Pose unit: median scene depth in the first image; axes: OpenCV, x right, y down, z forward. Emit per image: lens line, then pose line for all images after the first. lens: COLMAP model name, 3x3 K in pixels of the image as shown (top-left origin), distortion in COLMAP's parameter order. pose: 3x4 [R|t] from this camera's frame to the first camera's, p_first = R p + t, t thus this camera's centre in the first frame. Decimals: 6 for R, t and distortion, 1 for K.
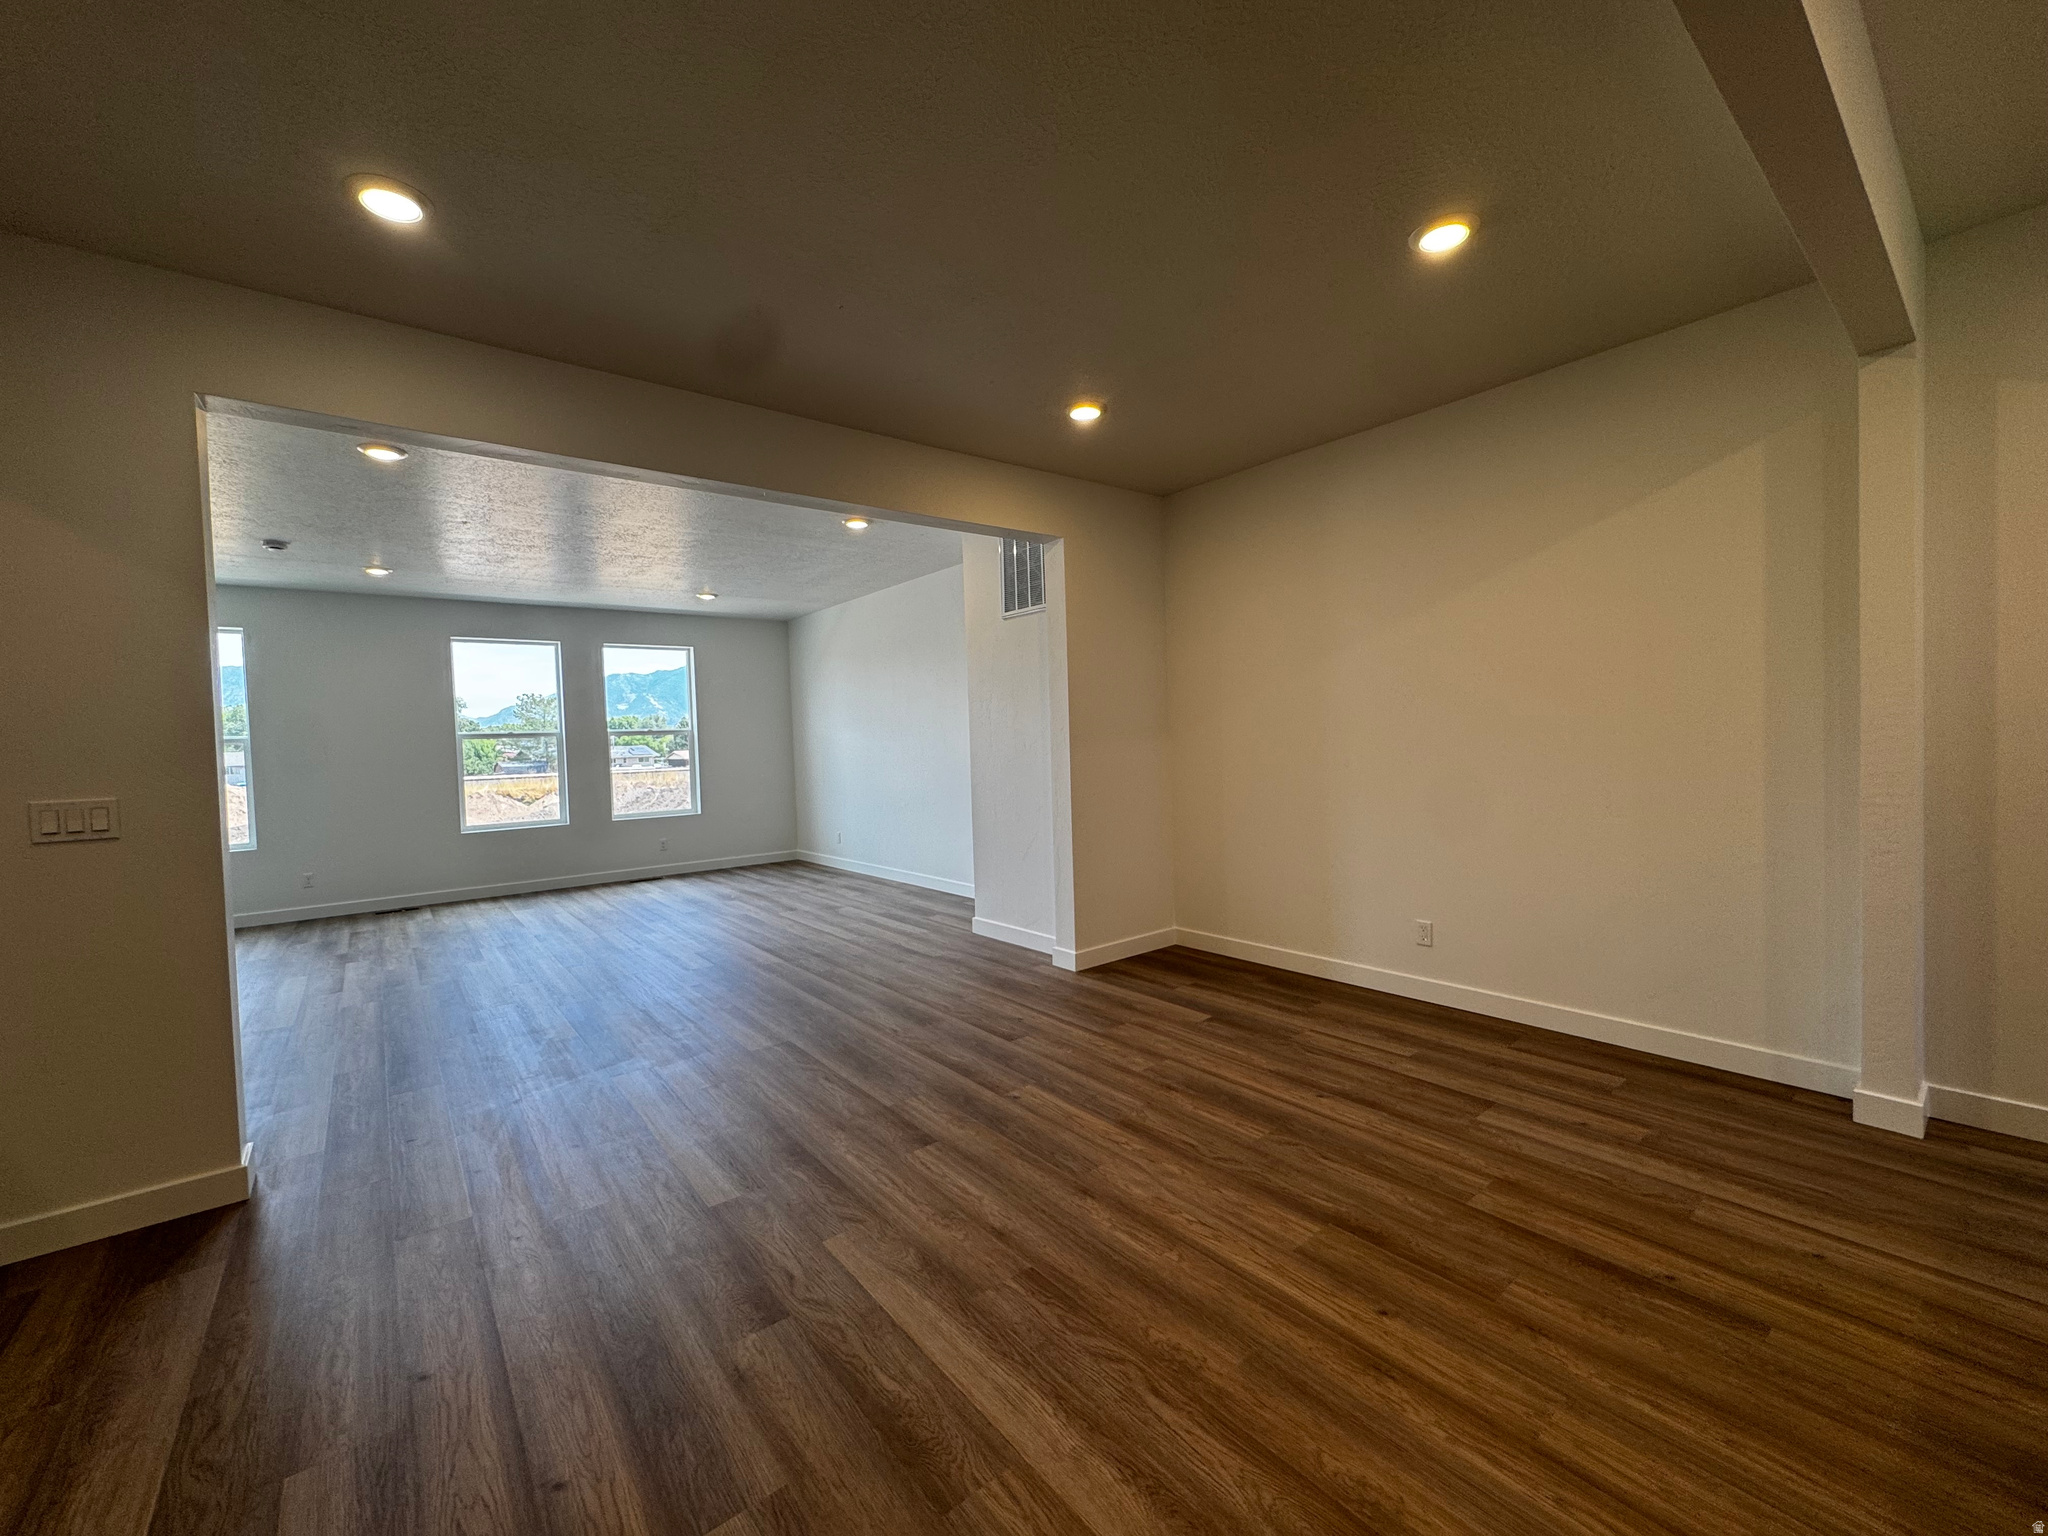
lens RADIAL K [[821.5, 0, 1018.2], [0, 821.5, 767.2], [0, 0, 1]] dist [0.001974, 0.000109]
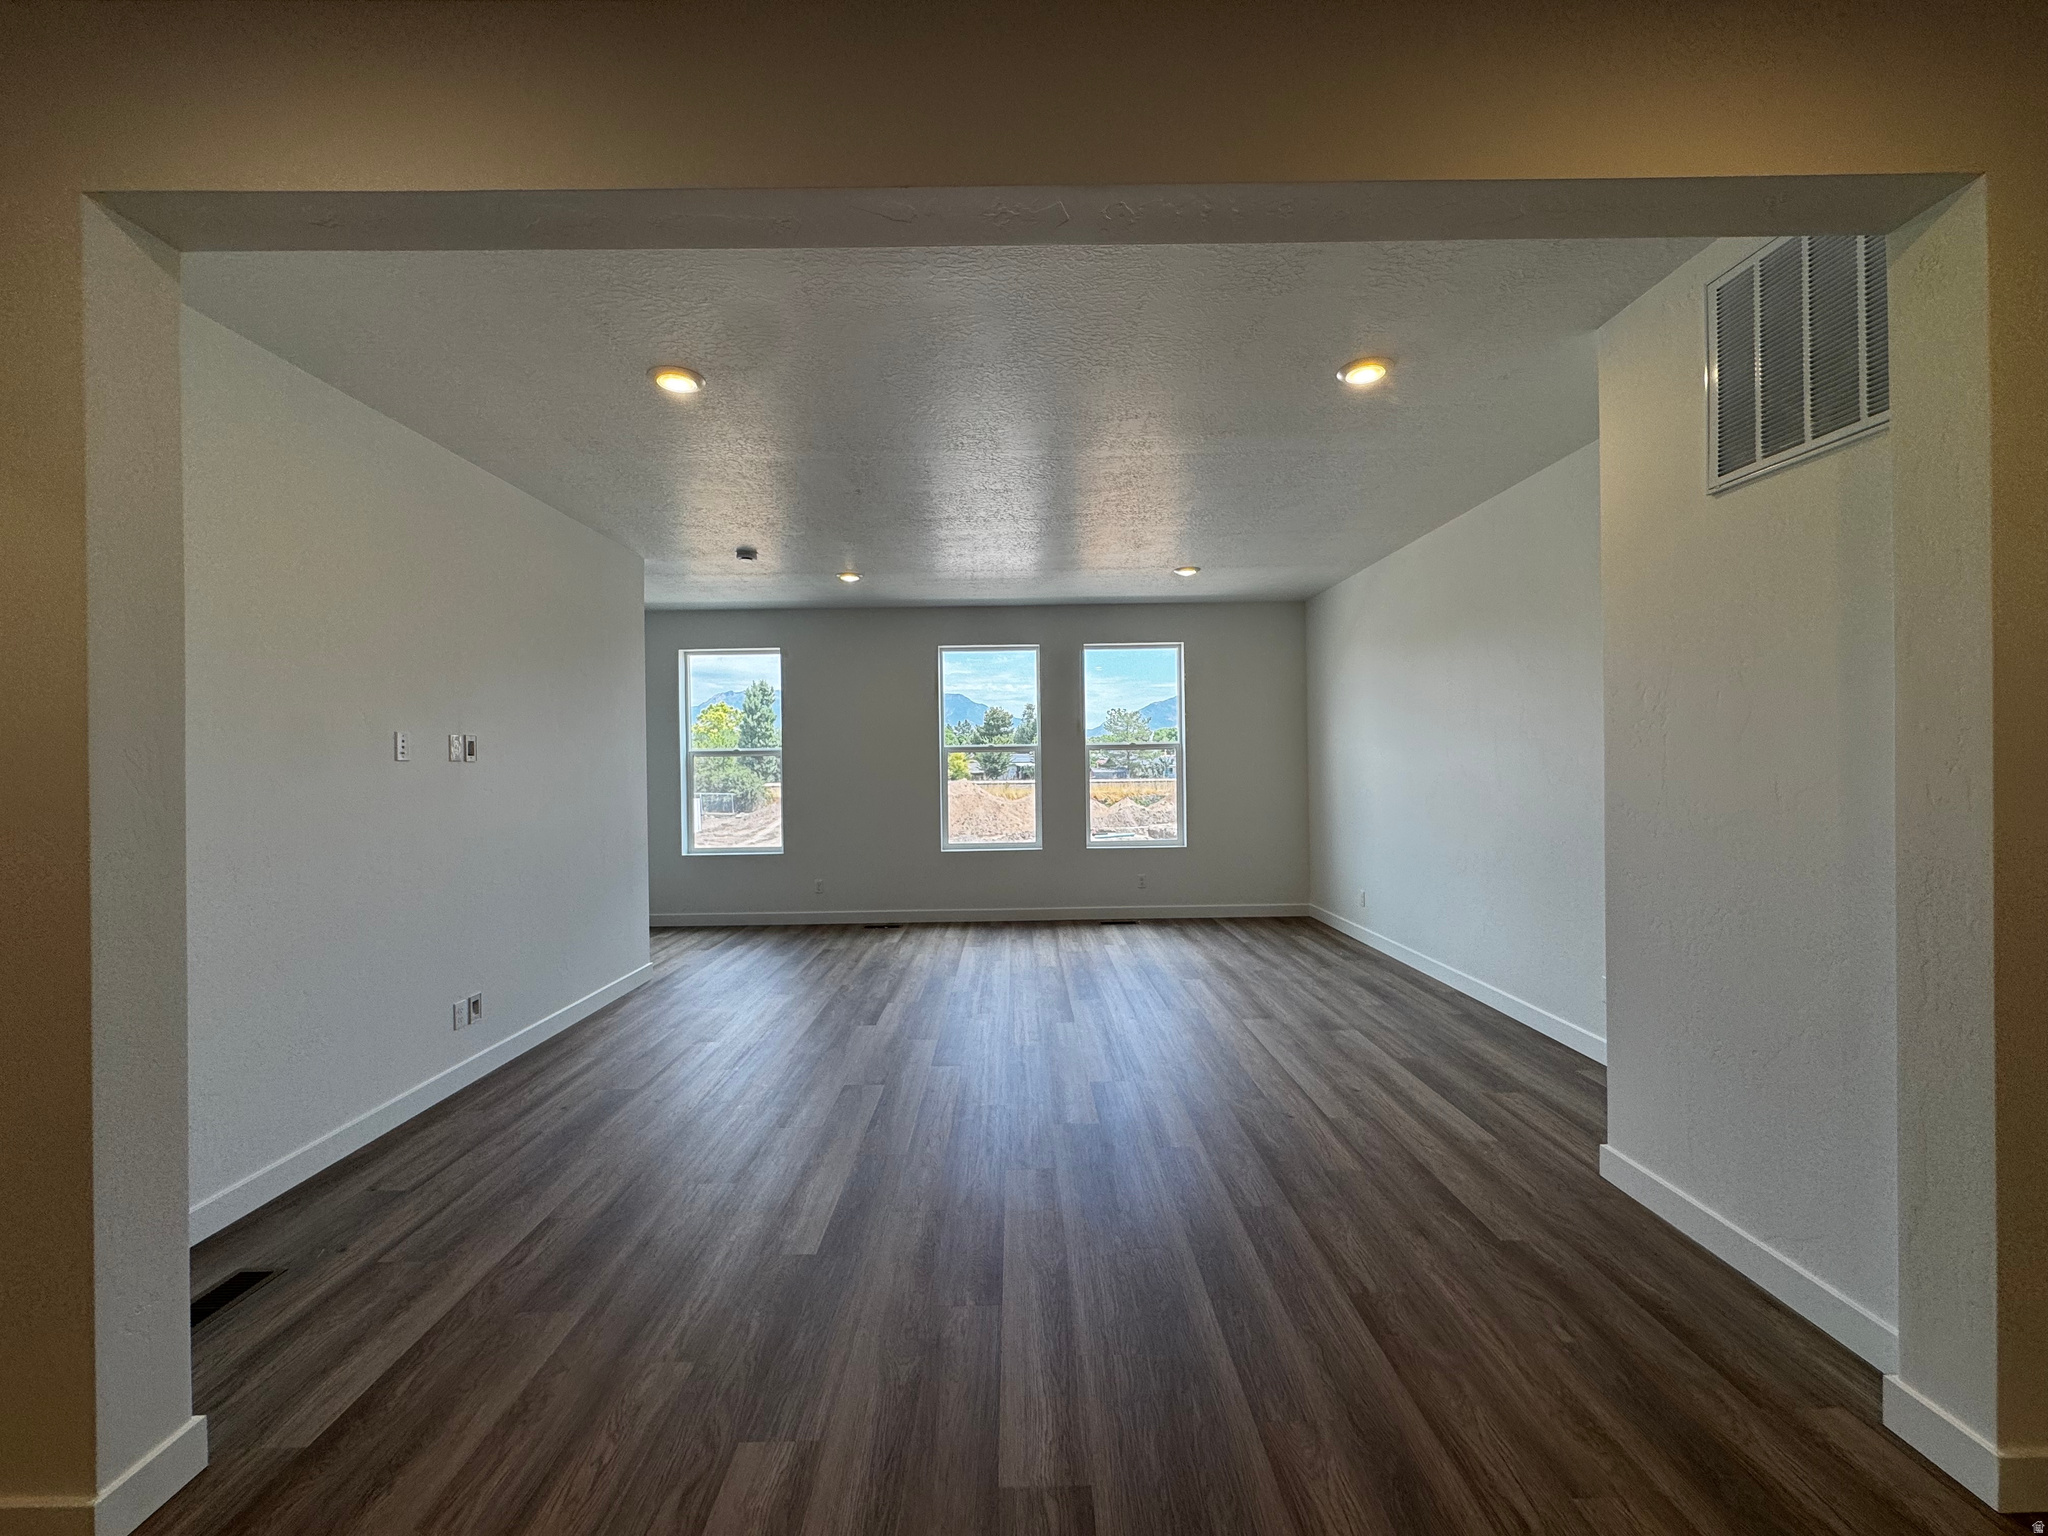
lens RADIAL K [[821.5, 0, 1018.2], [0, 821.5, 767.2], [0, 0, 1]] dist [0.001974, 0.000109]
pose [[0.789312, 0.026444, -0.613423, -0.025055], [-0.035074, 0.999383, -0.002048, -0.017034], [0.612990, 0.023131, 0.789752, 0.284877]]
